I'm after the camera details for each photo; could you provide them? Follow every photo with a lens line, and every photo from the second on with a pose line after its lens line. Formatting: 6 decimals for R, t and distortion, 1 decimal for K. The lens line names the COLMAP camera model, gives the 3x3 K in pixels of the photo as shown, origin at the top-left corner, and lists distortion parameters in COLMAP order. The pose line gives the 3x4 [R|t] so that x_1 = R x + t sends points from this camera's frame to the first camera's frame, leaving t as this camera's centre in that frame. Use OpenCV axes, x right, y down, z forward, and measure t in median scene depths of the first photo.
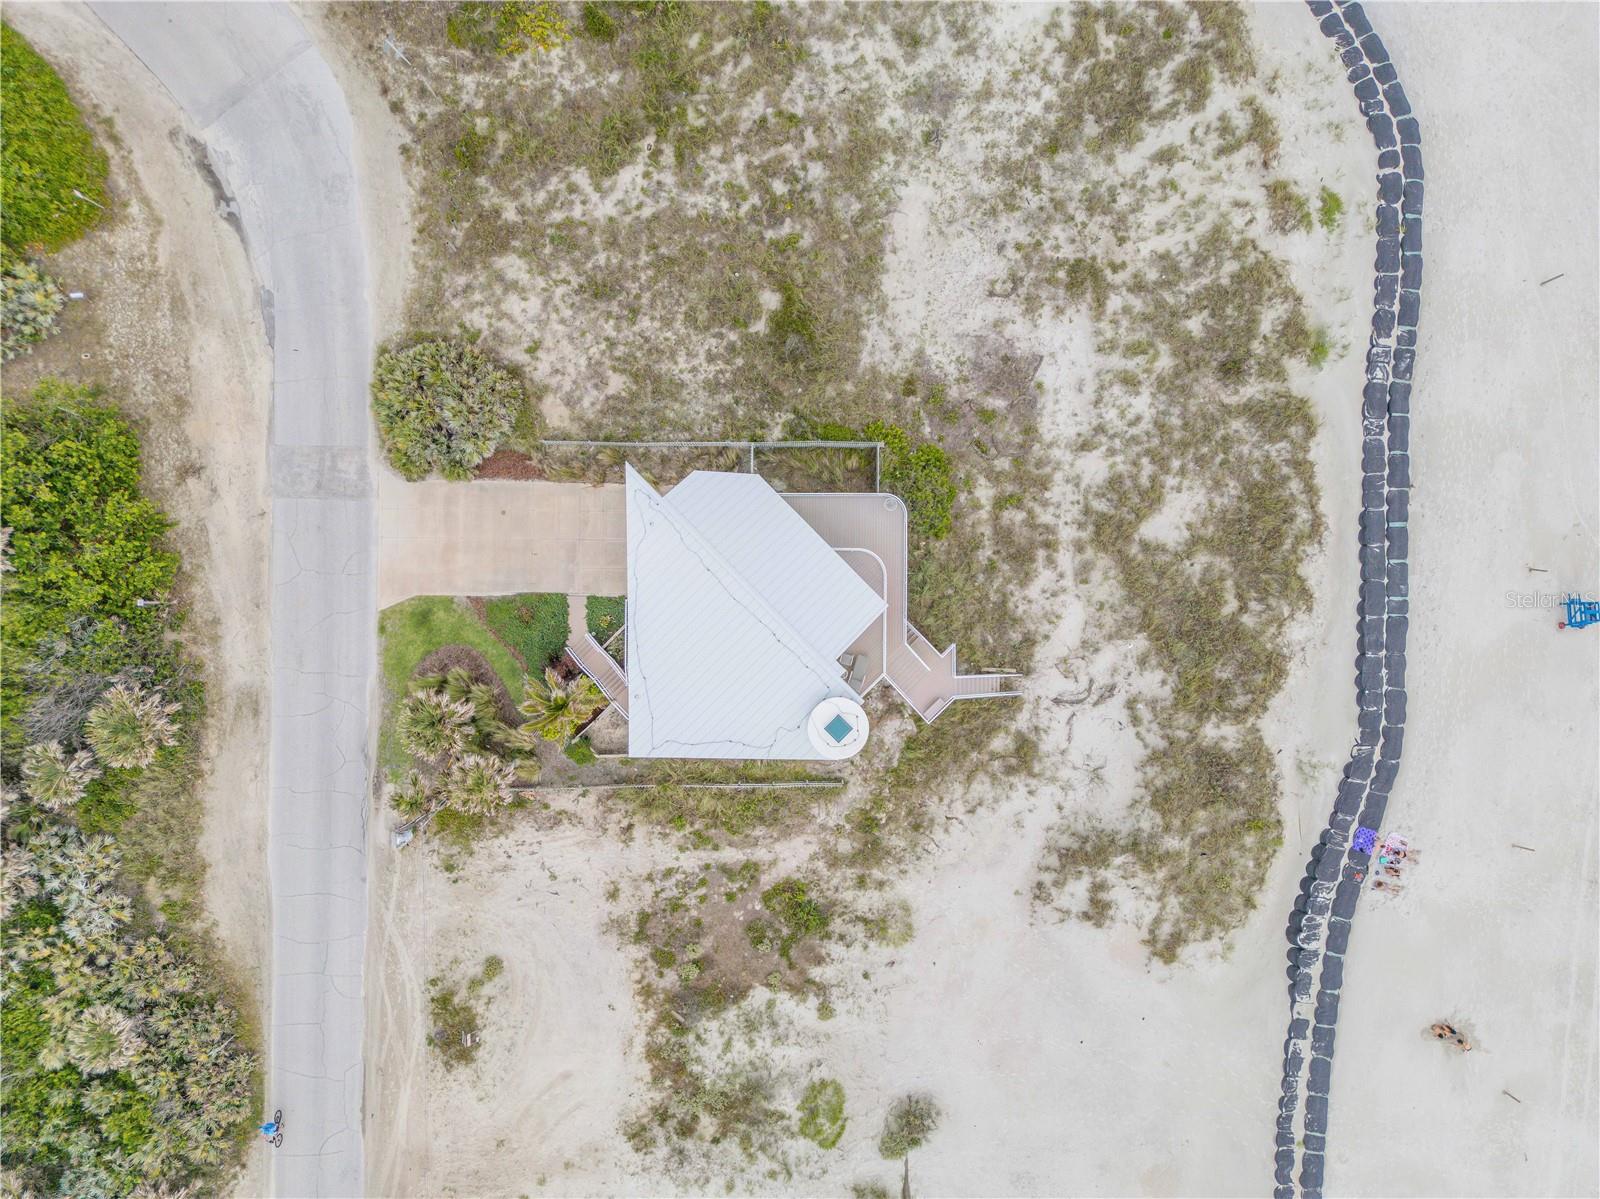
lens RADIAL K [[1129.5, 0, 796.6], [0, 1129.5, 596.2], [0, 0, 1]] dist [0.076420, -0.078890]
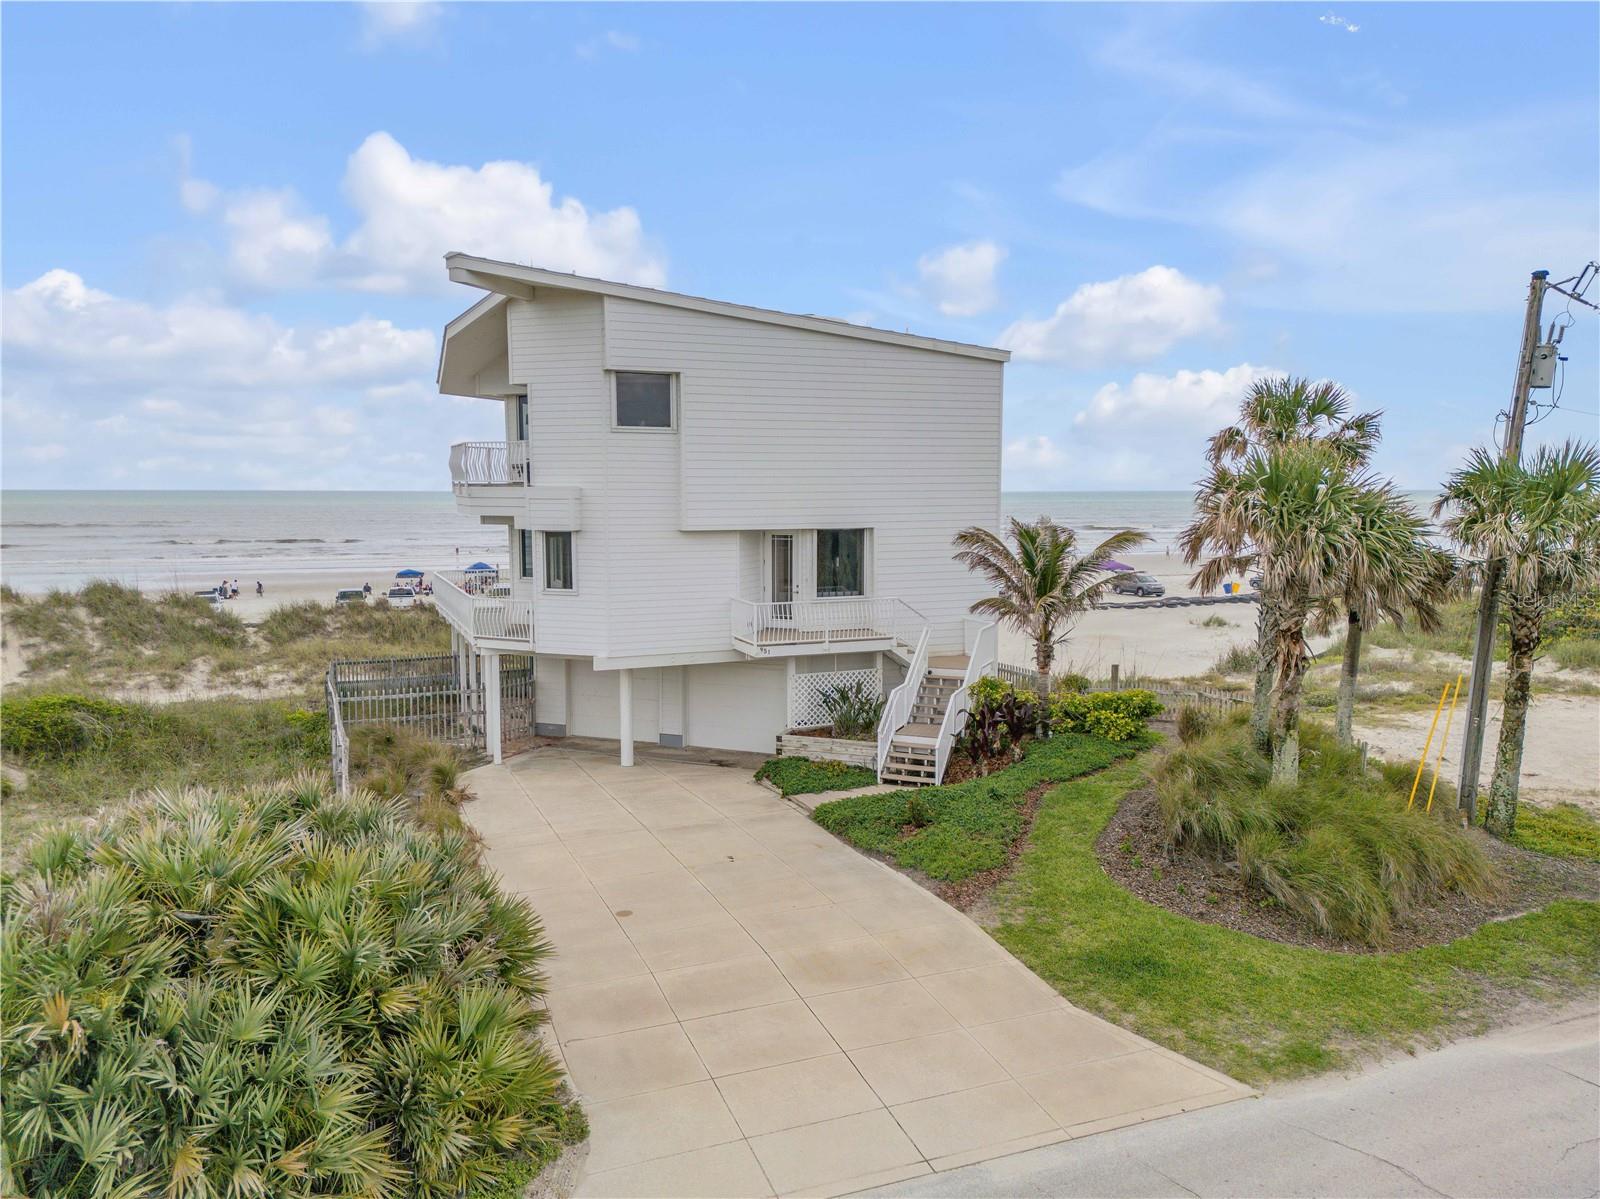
lens RADIAL K [[1129.5, 0, 796.6], [0, 1129.5, 596.2], [0, 0, 1]] dist [0.076420, -0.078890]
pose [[-0.387860, -0.082105, 0.918054, -0.514952], [0.921658, -0.023196, 0.387308, -0.138249], [-0.010505, 0.996354, 0.084670, 0.897743]]
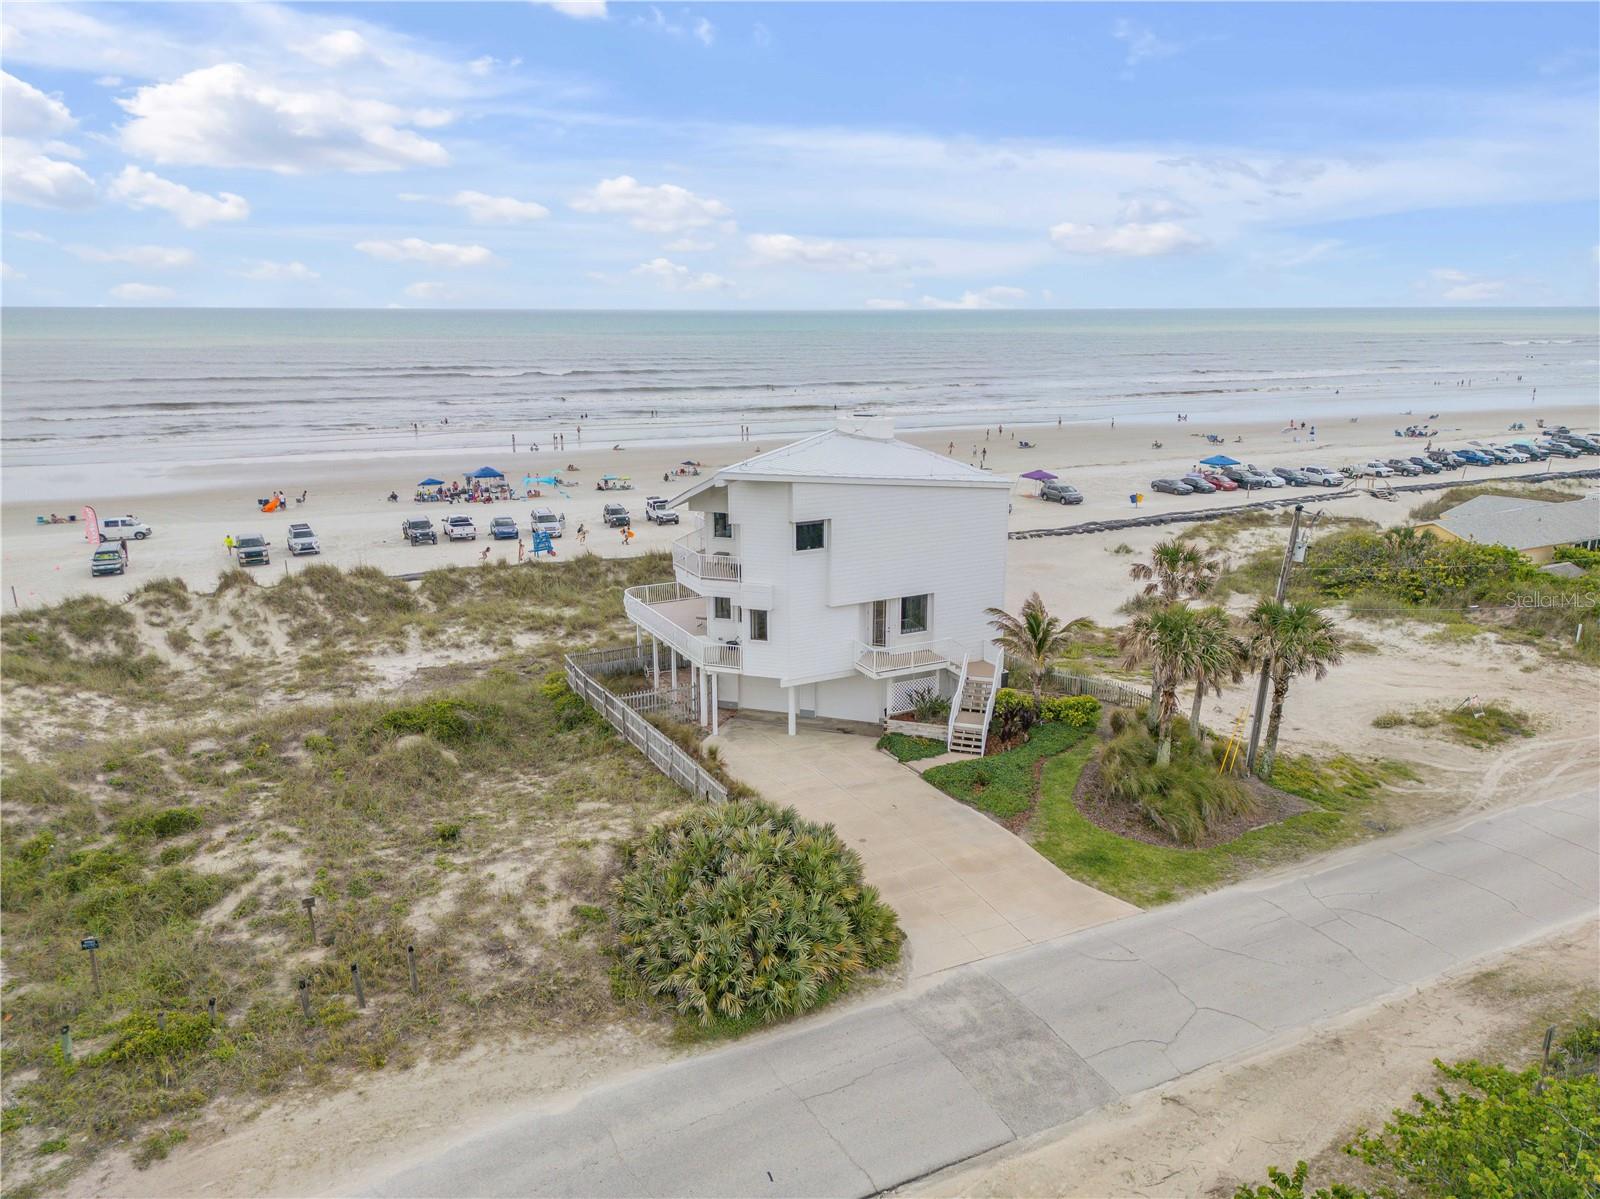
lens RADIAL K [[1129.5, 0, 796.6], [0, 1129.5, 596.2], [0, 0, 1]] dist [0.076420, -0.078890]
pose [[-0.460599, -0.213849, 0.861462, -0.717815], [0.887559, -0.100725, 0.449548, -0.353471], [-0.009365, 0.971660, 0.236197, 0.735888]]
